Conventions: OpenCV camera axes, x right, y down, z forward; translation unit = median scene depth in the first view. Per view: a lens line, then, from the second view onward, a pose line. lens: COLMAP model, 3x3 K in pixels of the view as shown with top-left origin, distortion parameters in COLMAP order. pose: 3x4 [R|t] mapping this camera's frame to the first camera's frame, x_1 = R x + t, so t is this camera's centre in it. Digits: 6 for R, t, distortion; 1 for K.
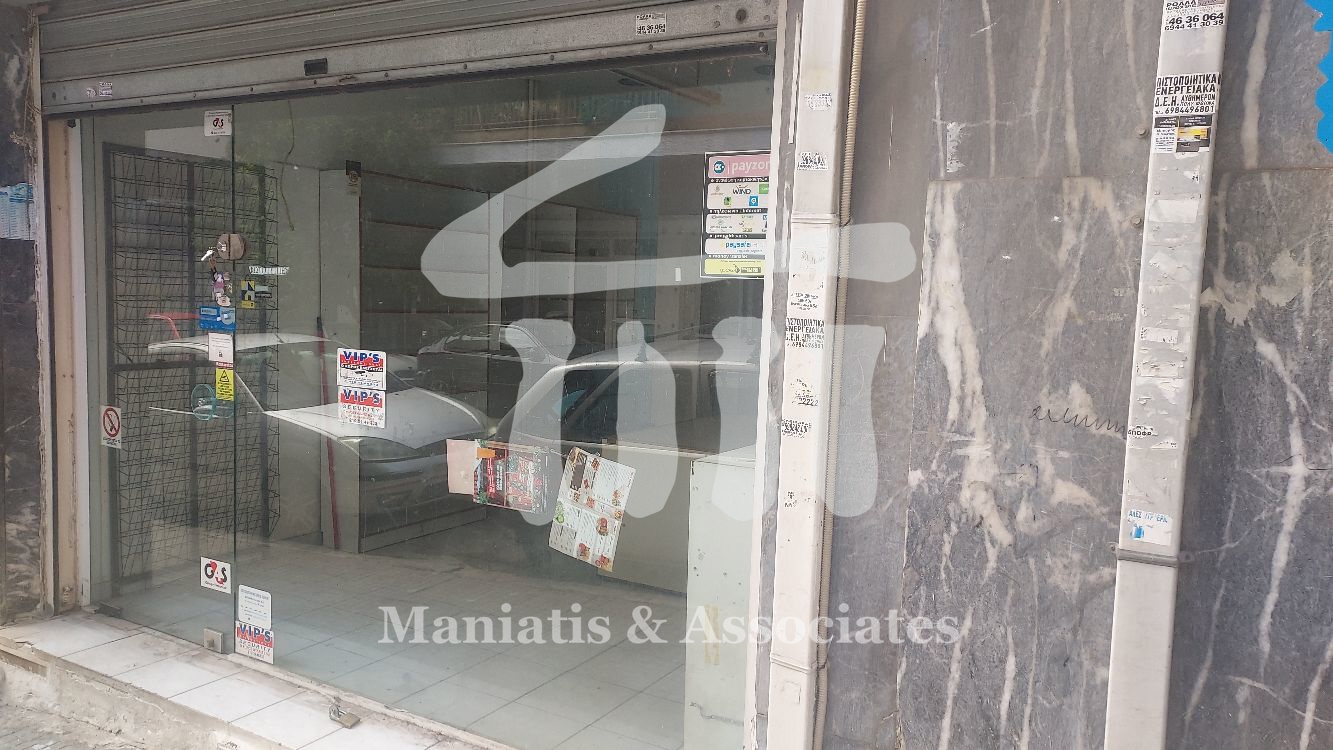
lens RADIAL K [[941.0, 0, 671.8], [0, 941.0, 376.7], [0, 0, 1]] dist [0.052995, -0.007437]
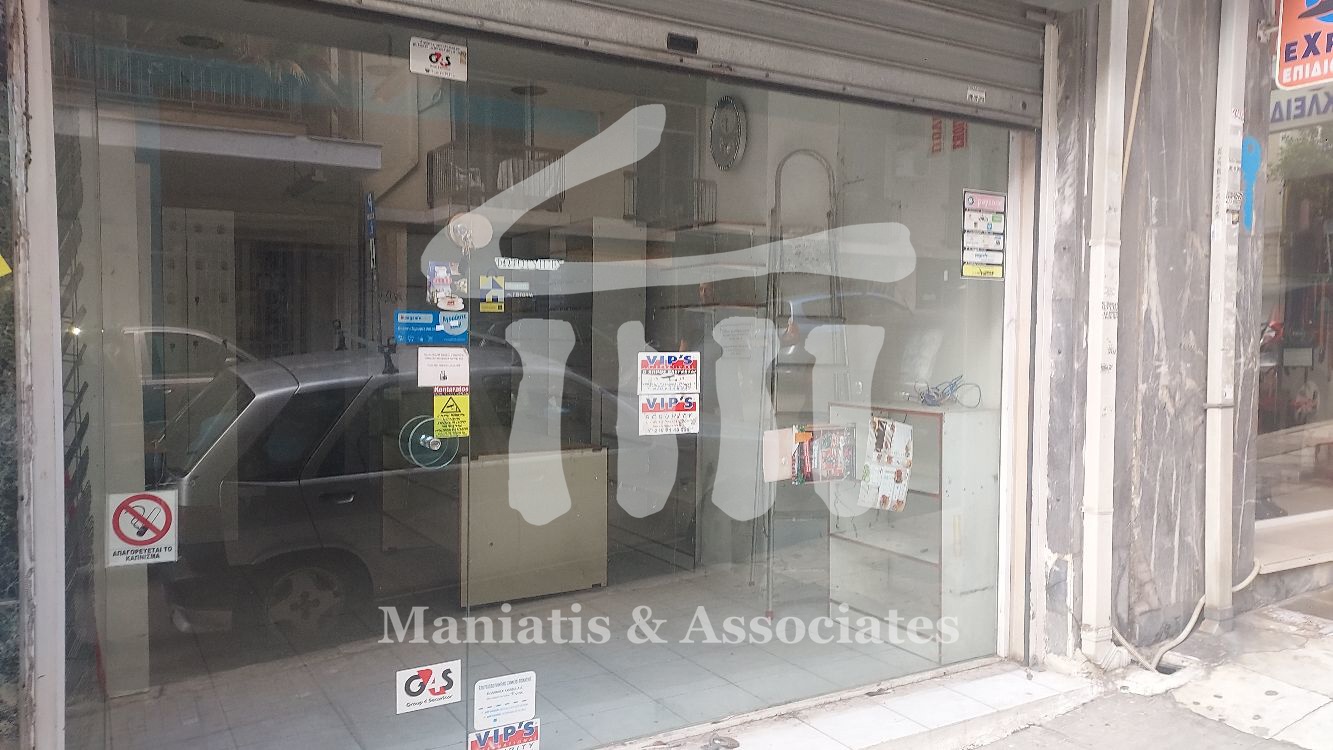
lens RADIAL K [[941.0, 0, 671.8], [0, 941.0, 376.7], [0, 0, 1]] dist [0.052995, -0.007437]
pose [[0.498758, -0.073656, 0.863606, -1.203926], [0.086822, 0.995617, 0.034773, -0.039206], [-0.862382, 0.057637, 0.502967, 0.577117]]
